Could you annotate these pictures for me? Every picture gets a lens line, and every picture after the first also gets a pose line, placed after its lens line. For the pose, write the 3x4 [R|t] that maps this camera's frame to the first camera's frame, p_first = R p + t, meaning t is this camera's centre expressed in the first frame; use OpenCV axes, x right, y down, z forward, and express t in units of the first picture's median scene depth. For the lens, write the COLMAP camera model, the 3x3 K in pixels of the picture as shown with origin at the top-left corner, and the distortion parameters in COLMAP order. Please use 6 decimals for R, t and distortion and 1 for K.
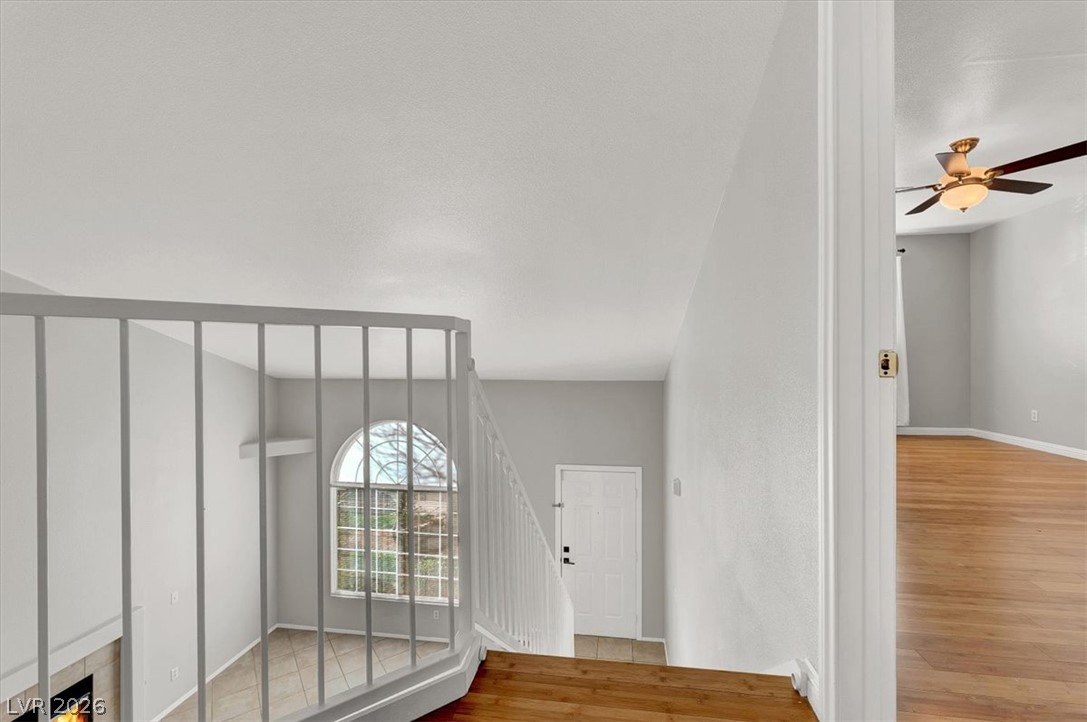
lens RADIAL K [[457.3, 0, 552.0], [0, 457.3, 359.6], [0, 0, 1]] dist [0.001101, -0.000296]
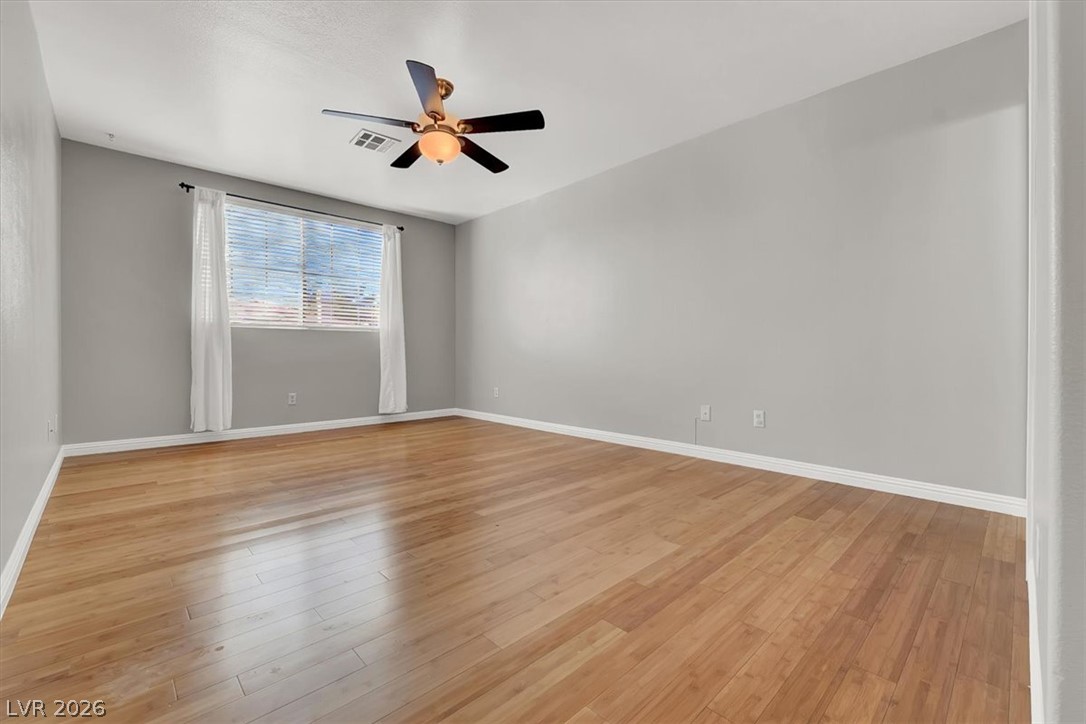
lens RADIAL K [[456.9, 0, 546.0], [0, 456.9, 356.4], [0, 0, 1]] dist [0.001101, -0.000296]
pose [[0.609380, -0.001358, 0.792877, 0.336489], [-0.005433, 0.999968, 0.005889, 0.035693], [-0.792859, -0.007896, 0.609354, 0.311083]]
